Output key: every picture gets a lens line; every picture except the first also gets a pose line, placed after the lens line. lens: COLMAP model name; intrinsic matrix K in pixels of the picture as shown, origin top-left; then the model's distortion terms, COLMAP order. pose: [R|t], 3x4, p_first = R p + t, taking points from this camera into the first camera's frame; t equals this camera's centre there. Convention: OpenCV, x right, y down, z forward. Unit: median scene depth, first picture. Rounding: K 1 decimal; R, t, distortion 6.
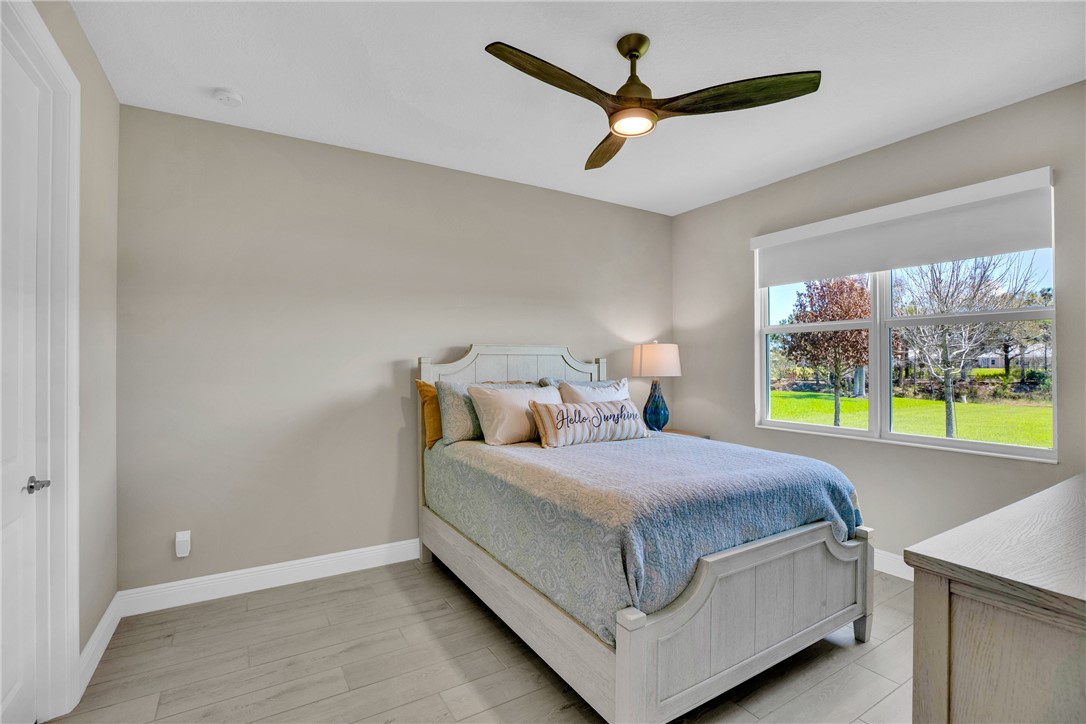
lens RADIAL K [[498.9, 0, 548.5], [0, 498.9, 359.4], [0, 0, 1]] dist [-0.046237, 0.014131]
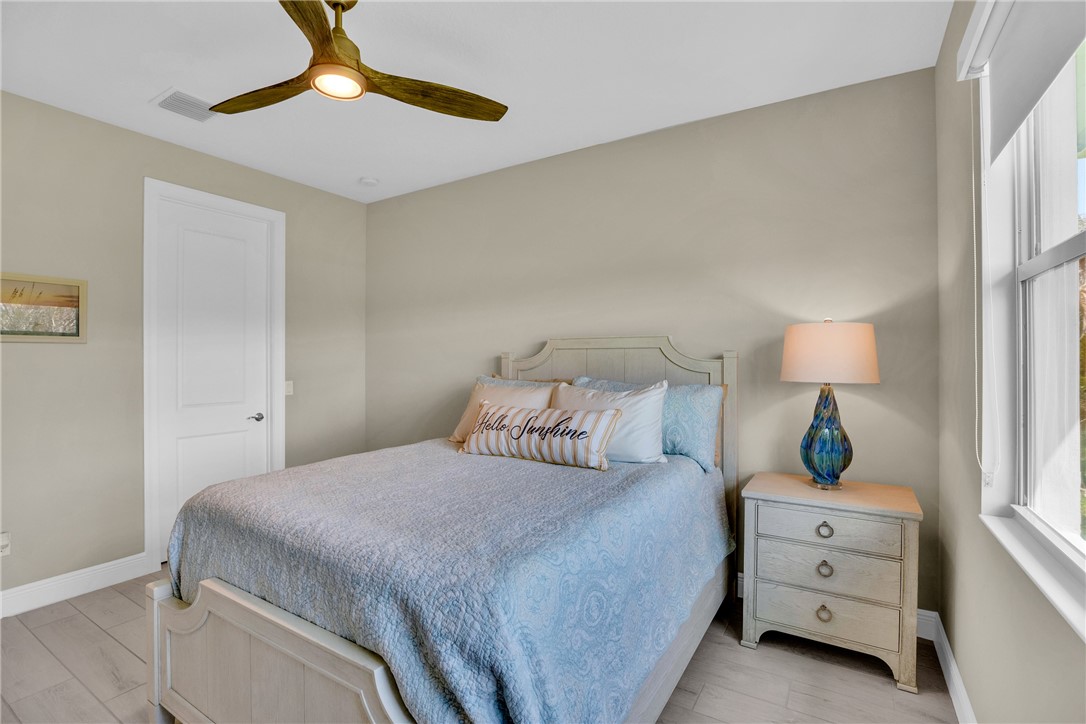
lens RADIAL K [[498.9, 0, 548.5], [0, 498.9, 359.4], [0, 0, 1]] dist [-0.046237, 0.014131]
pose [[0.455300, 0.000901, -0.890338, 0.812746], [0.005410, 0.999978, 0.003779, 0.007127], [0.890322, -0.006537, 0.455285, 0.683352]]
